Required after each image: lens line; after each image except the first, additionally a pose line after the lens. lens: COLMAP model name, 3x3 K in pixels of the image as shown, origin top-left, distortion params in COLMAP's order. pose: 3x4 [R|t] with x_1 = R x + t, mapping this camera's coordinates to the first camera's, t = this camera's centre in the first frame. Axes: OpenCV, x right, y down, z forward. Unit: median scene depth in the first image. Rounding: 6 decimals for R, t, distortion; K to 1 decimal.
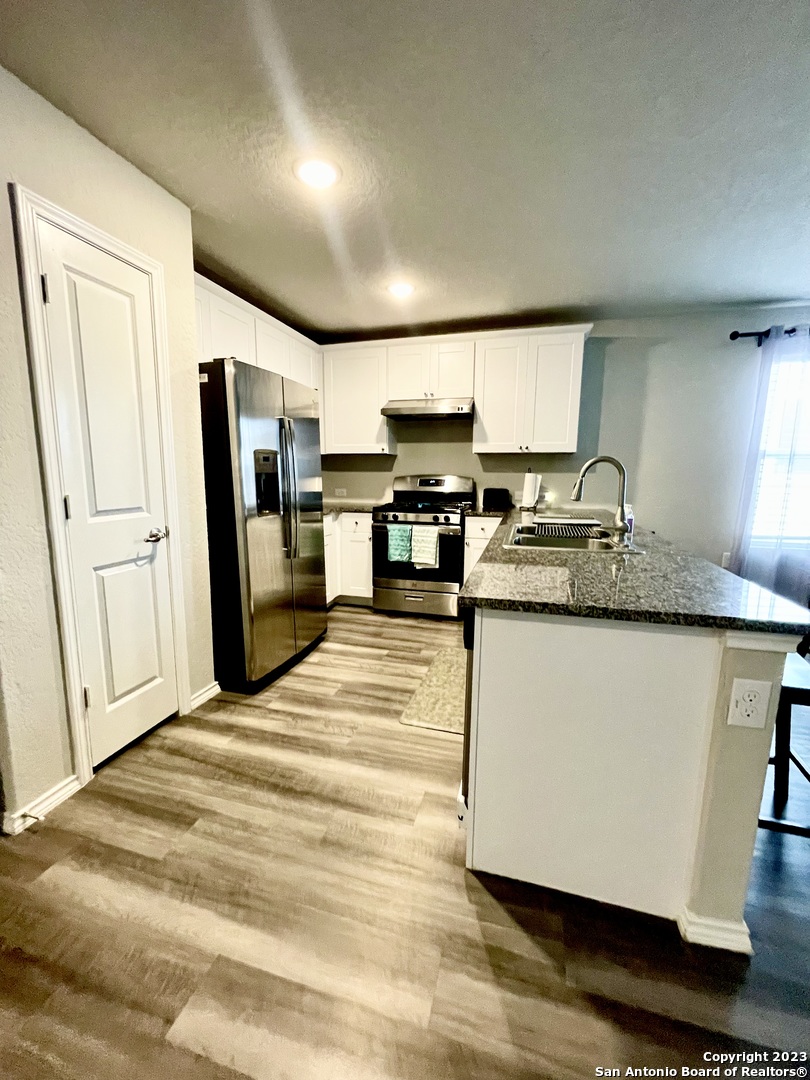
lens RADIAL K [[440.4, 0, 408.3], [0, 440.4, 538.0], [0, 0, 1]] dist [-0.001094, -0.000595]
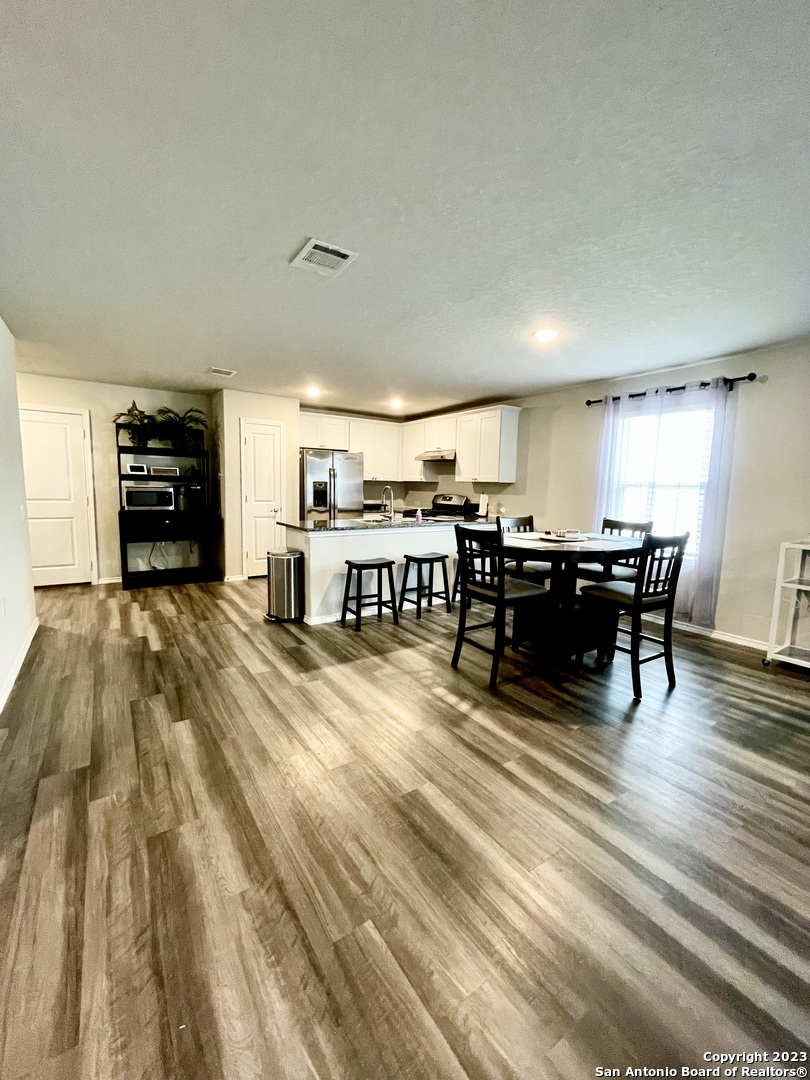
lens RADIAL K [[440.4, 0, 406.8], [0, 440.4, 537.7], [0, 0, 1]] dist [-0.001094, -0.000595]
pose [[0.773094, 0.088405, -0.628100, 1.362299], [-0.116066, 0.993237, -0.003062, 0.058664], [0.623582, 0.075268, 0.778126, -0.518512]]
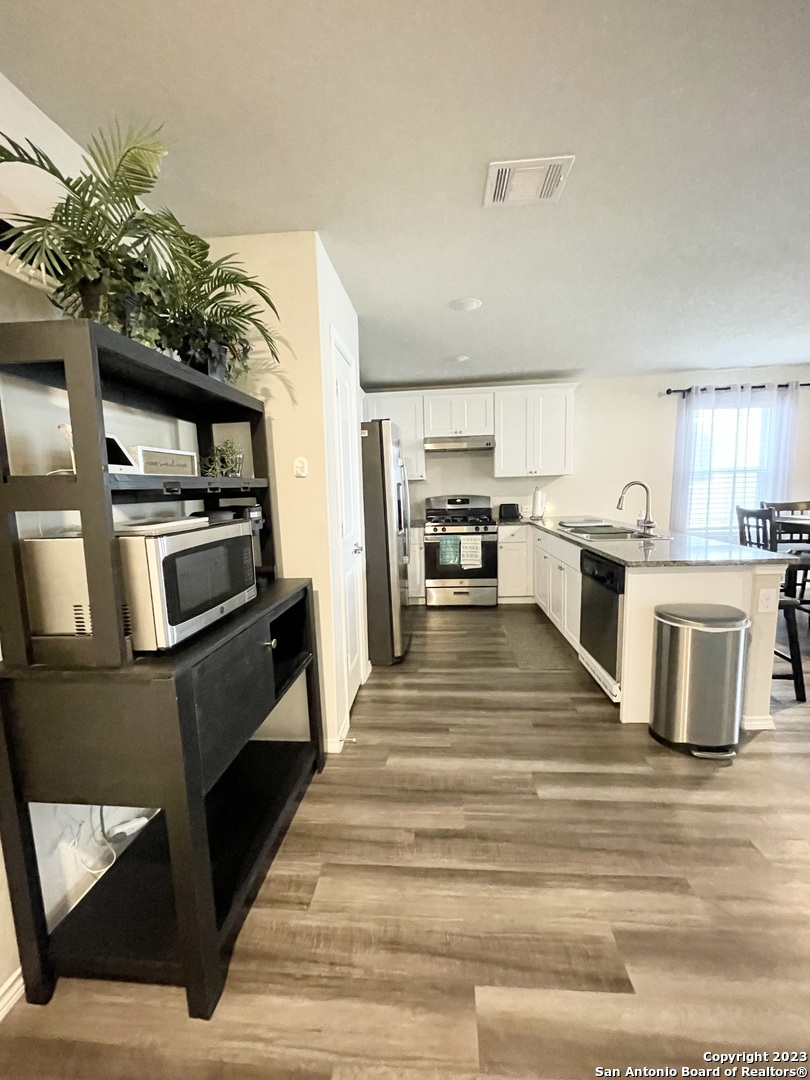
lens RADIAL K [[440.4, 0, 409.4], [0, 440.4, 536.9], [0, 0, 1]] dist [-0.001094, -0.000595]
pose [[0.979047, -0.058855, 0.194943, -0.454404], [0.066864, 0.997156, -0.034760, 0.011476], [-0.192342, 0.047066, 0.980199, -0.262327]]
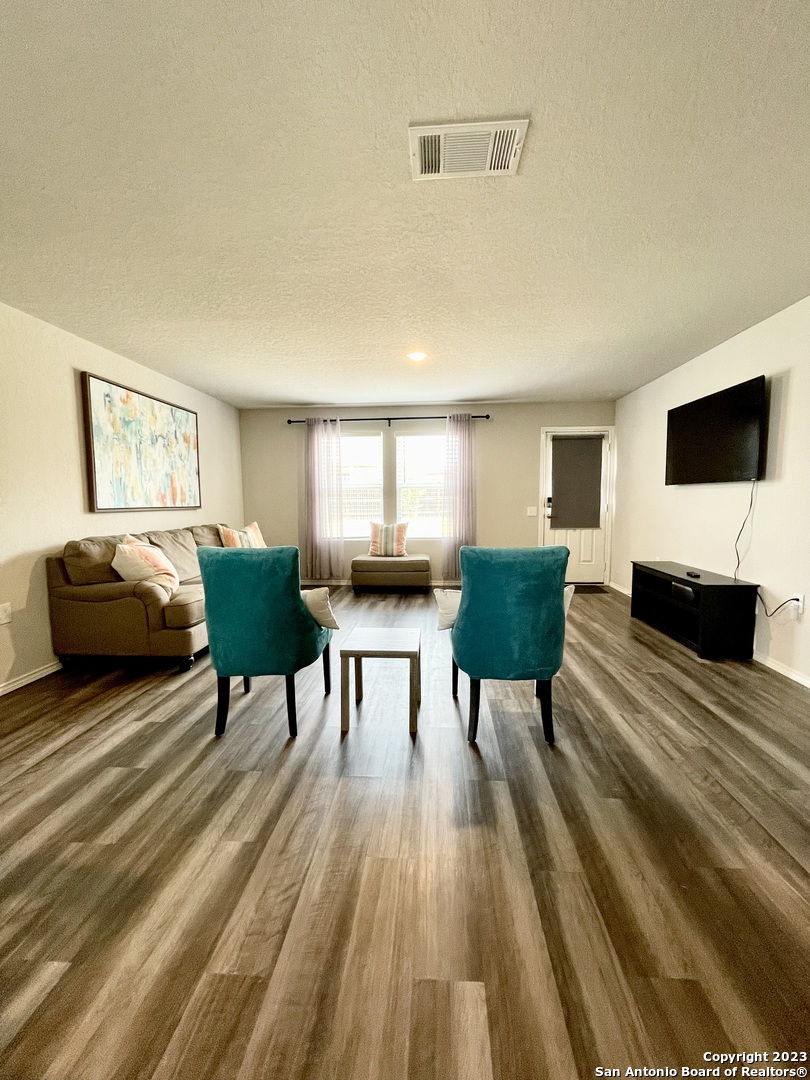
lens RADIAL K [[440.4, 0, 408.0], [0, 440.4, 538.0], [0, 0, 1]] dist [-0.001094, -0.000595]
pose [[-0.212047, -0.086826, 0.973395, 0.911710], [0.155606, 0.980338, 0.121343, -0.025457], [-0.964792, 0.177197, -0.194367, 0.230685]]
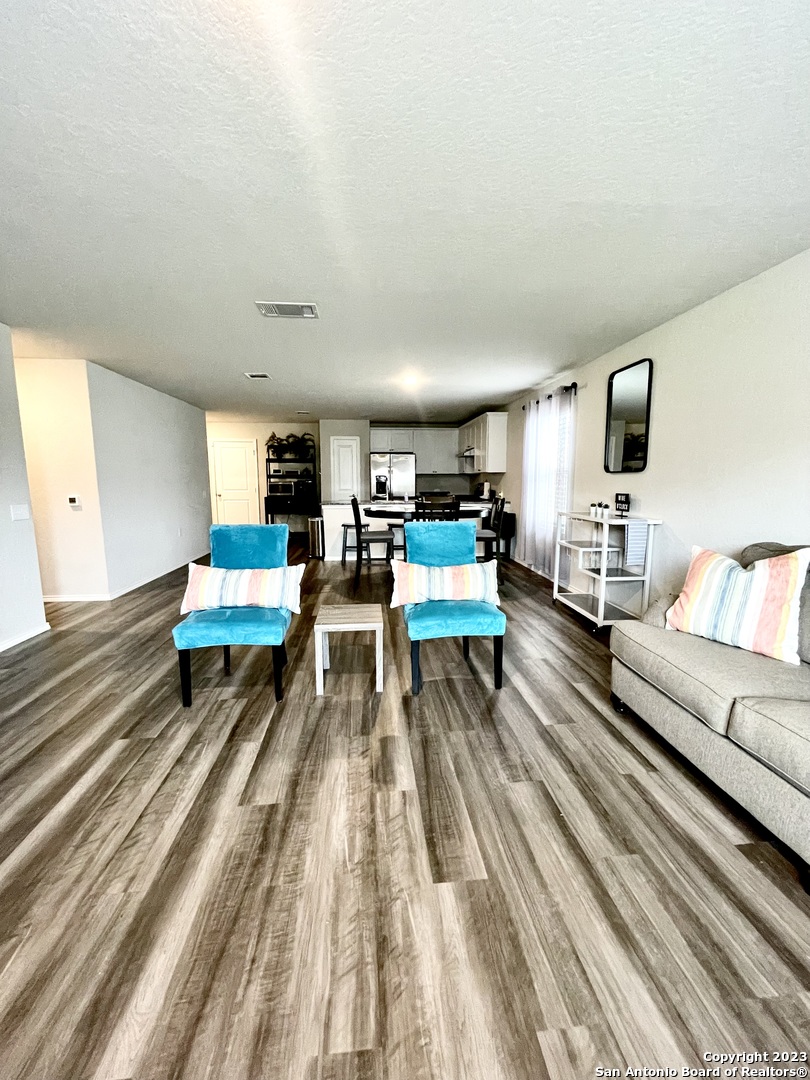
lens RADIAL K [[440.4, 0, 408.2], [0, 440.4, 540.6], [0, 0, 1]] dist [-0.001094, -0.000595]
pose [[0.366590, 0.126110, -0.921796, 2.587603], [-0.136807, 0.987308, 0.080666, 0.006517], [0.920269, 0.096536, 0.379190, -0.106495]]
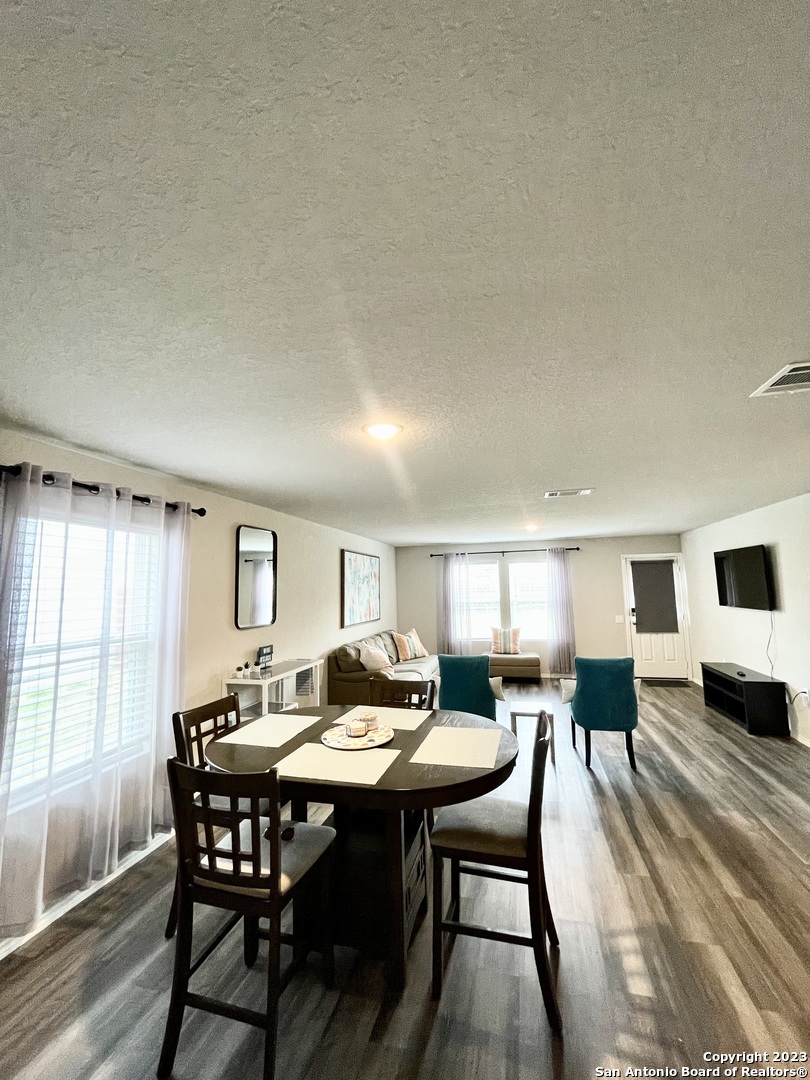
lens RADIAL K [[440.4, 0, 408.5], [0, 440.4, 538.6], [0, 0, 1]] dist [-0.001094, -0.000595]
pose [[-0.028874, 0.108375, 0.993691, 0.187486], [0.172465, 0.979737, -0.101842, -0.224330], [-0.984592, 0.168437, -0.046980, 0.528417]]
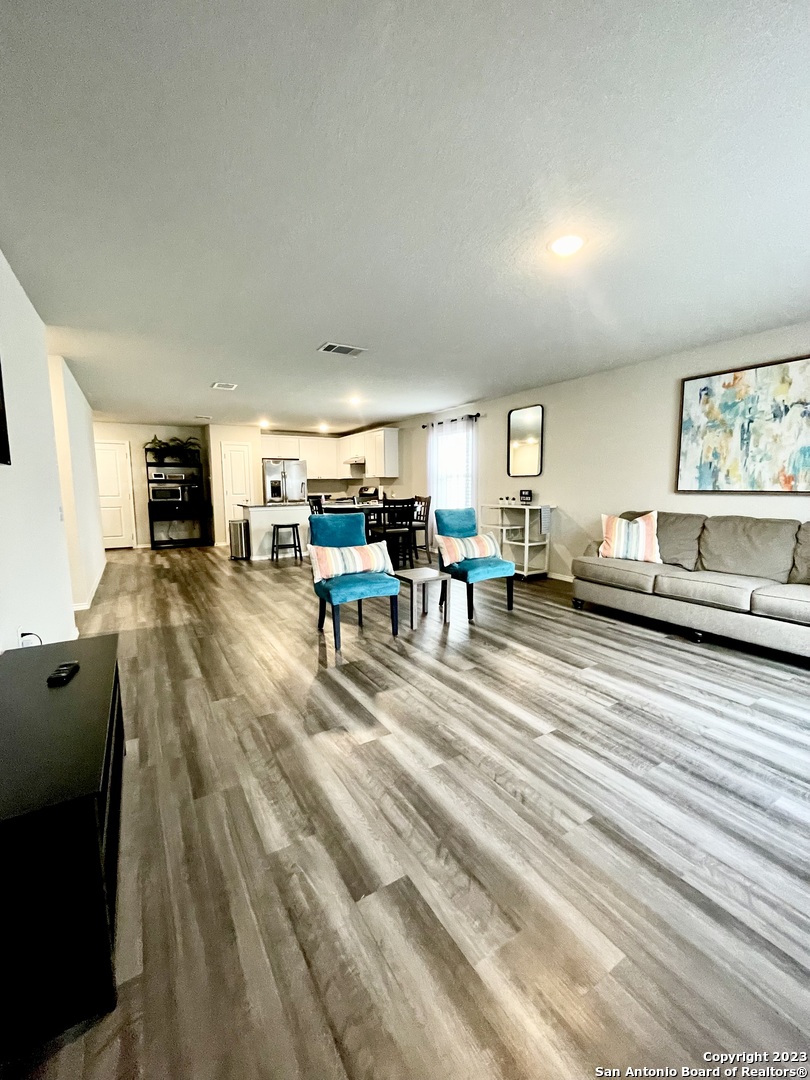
lens RADIAL K [[440.4, 0, 408.7], [0, 440.4, 539.2], [0, 0, 1]] dist [-0.001094, -0.000595]
pose [[0.739916, 0.074166, -0.668598, 2.559052], [-0.091970, 0.995724, 0.008673, 0.140581], [0.666382, 0.055073, 0.743573, -0.866167]]
